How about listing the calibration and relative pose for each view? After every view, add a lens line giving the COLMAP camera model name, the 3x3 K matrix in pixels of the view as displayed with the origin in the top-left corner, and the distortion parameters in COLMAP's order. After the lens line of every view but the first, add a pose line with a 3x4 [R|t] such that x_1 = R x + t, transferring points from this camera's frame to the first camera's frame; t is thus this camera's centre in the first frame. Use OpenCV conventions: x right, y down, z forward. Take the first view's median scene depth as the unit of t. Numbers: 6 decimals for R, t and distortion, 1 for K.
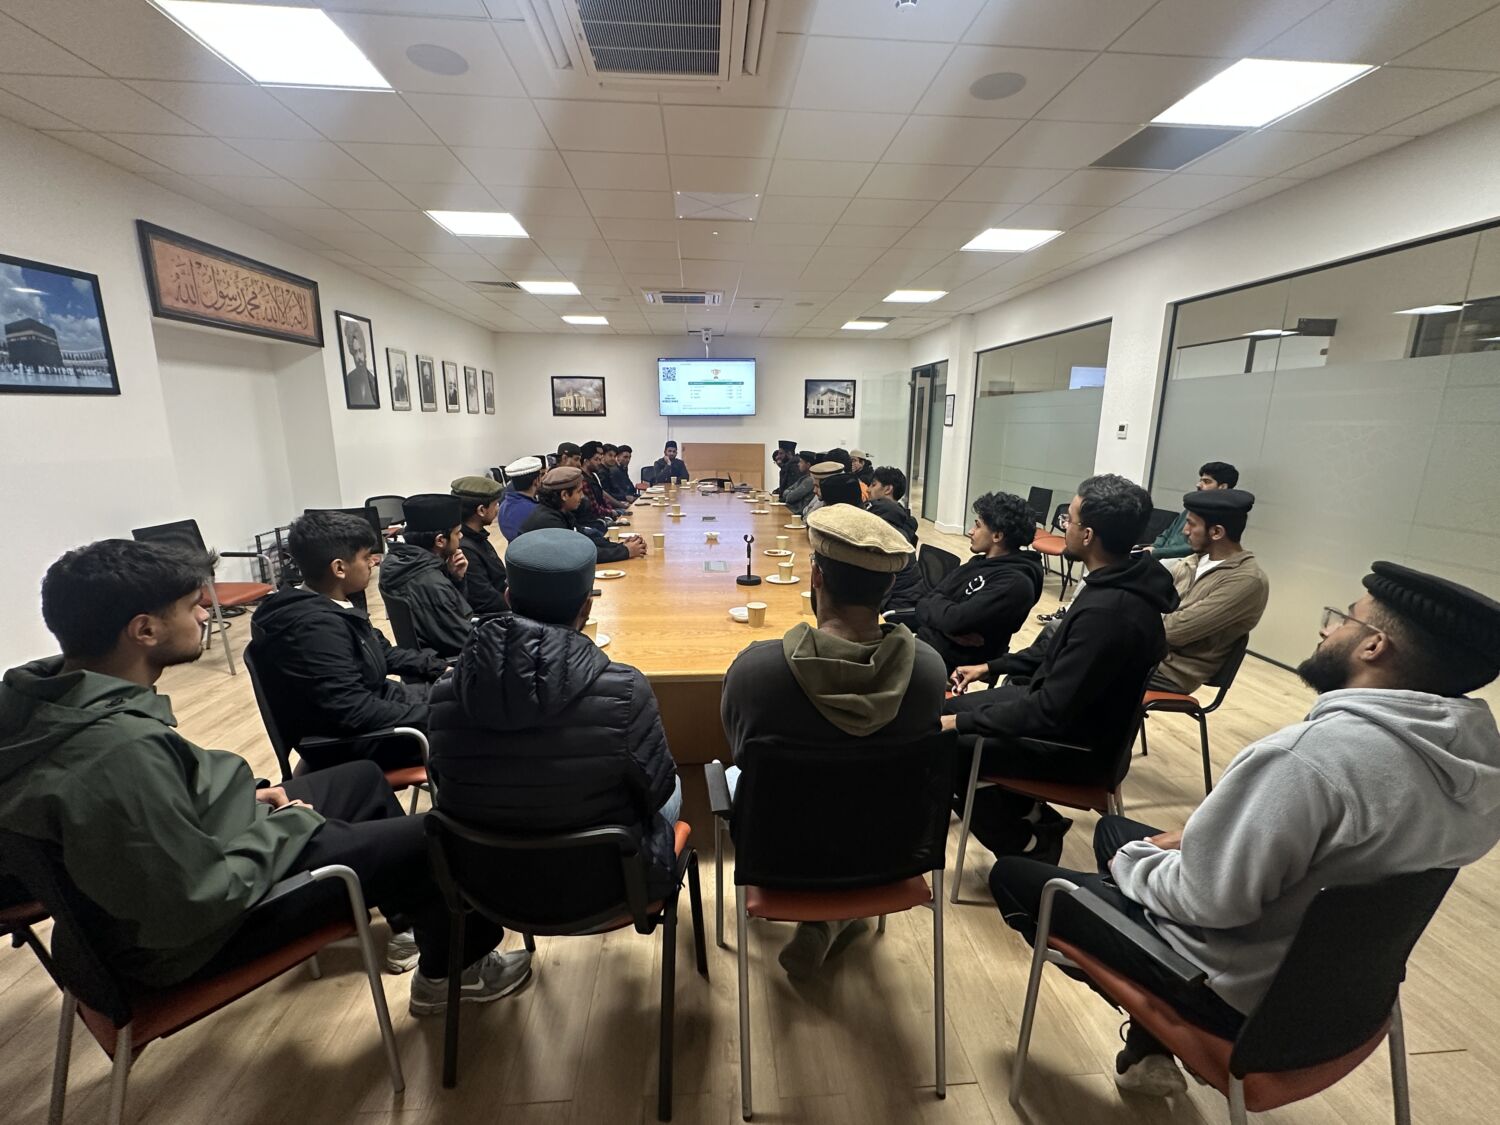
lens RADIAL K [[657.1, 0, 749.3], [0, 657.1, 567.3], [0, 0, 1]] dist [0.000137, -0.000383]
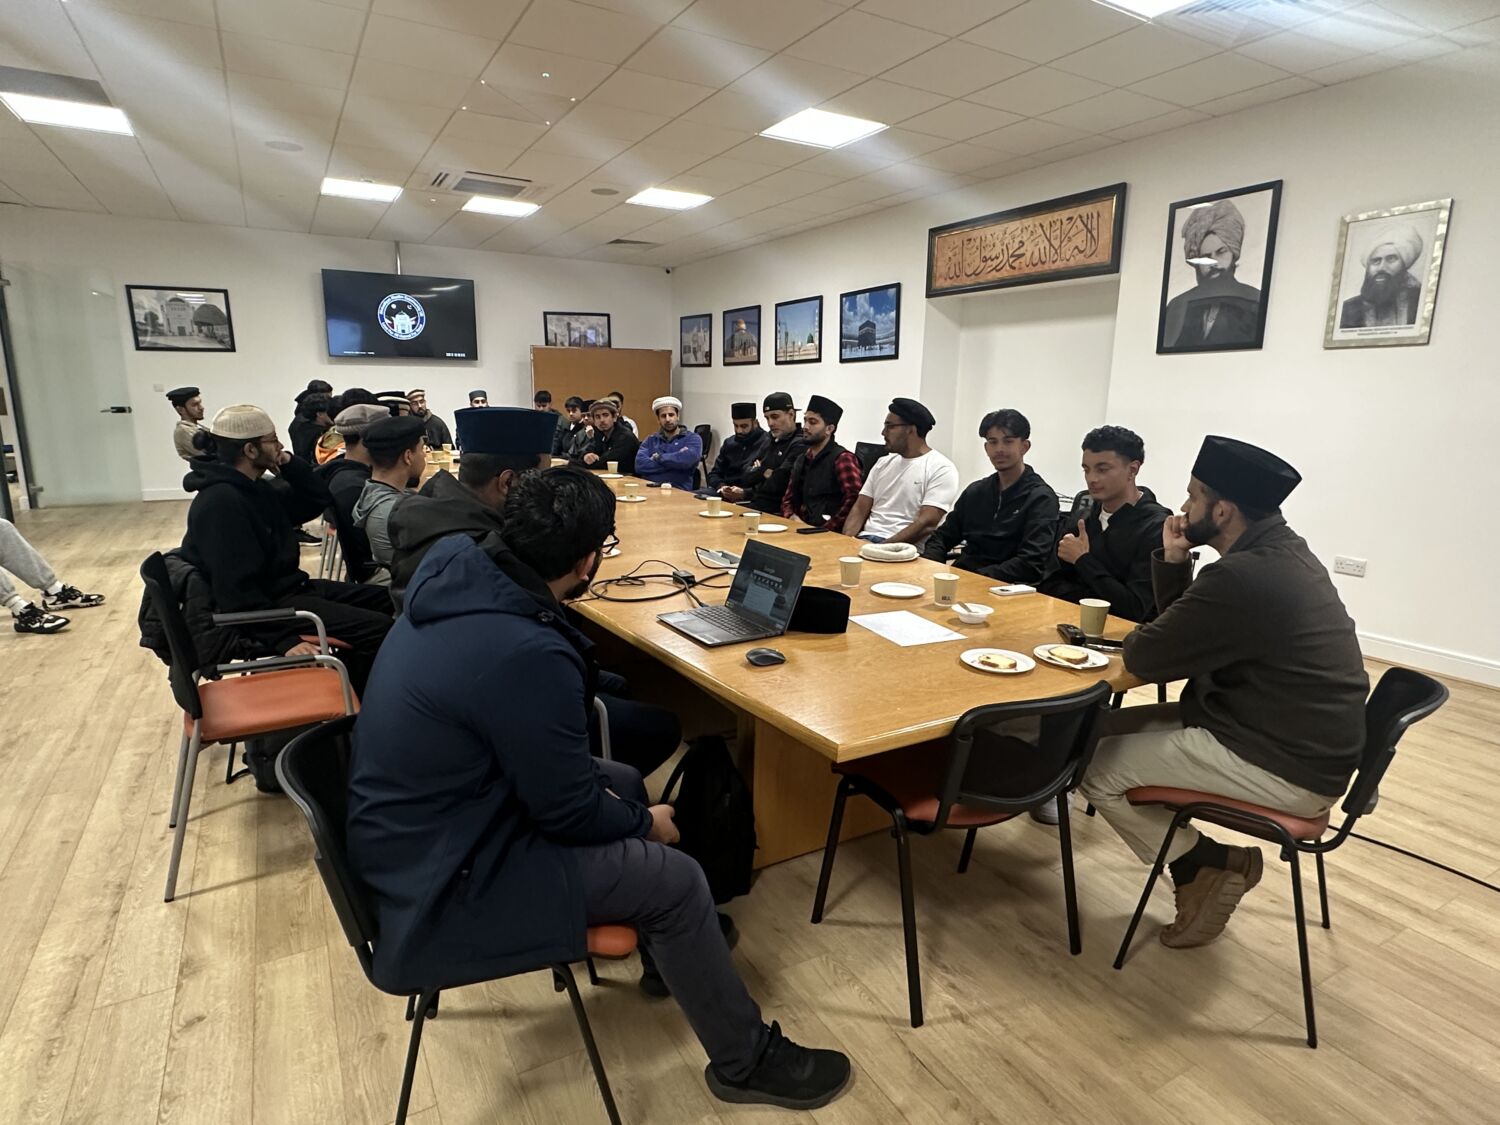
lens RADIAL K [[829.2, 0, 750.8], [0, 829.2, 560.5], [0, 0, 1]] dist [0.002749, -0.000043]
pose [[-0.902060, 0.077131, -0.424663, 0.184114], [-0.105302, 0.914842, 0.389841, -0.489180], [0.418568, 0.396378, -0.817120, 2.333915]]
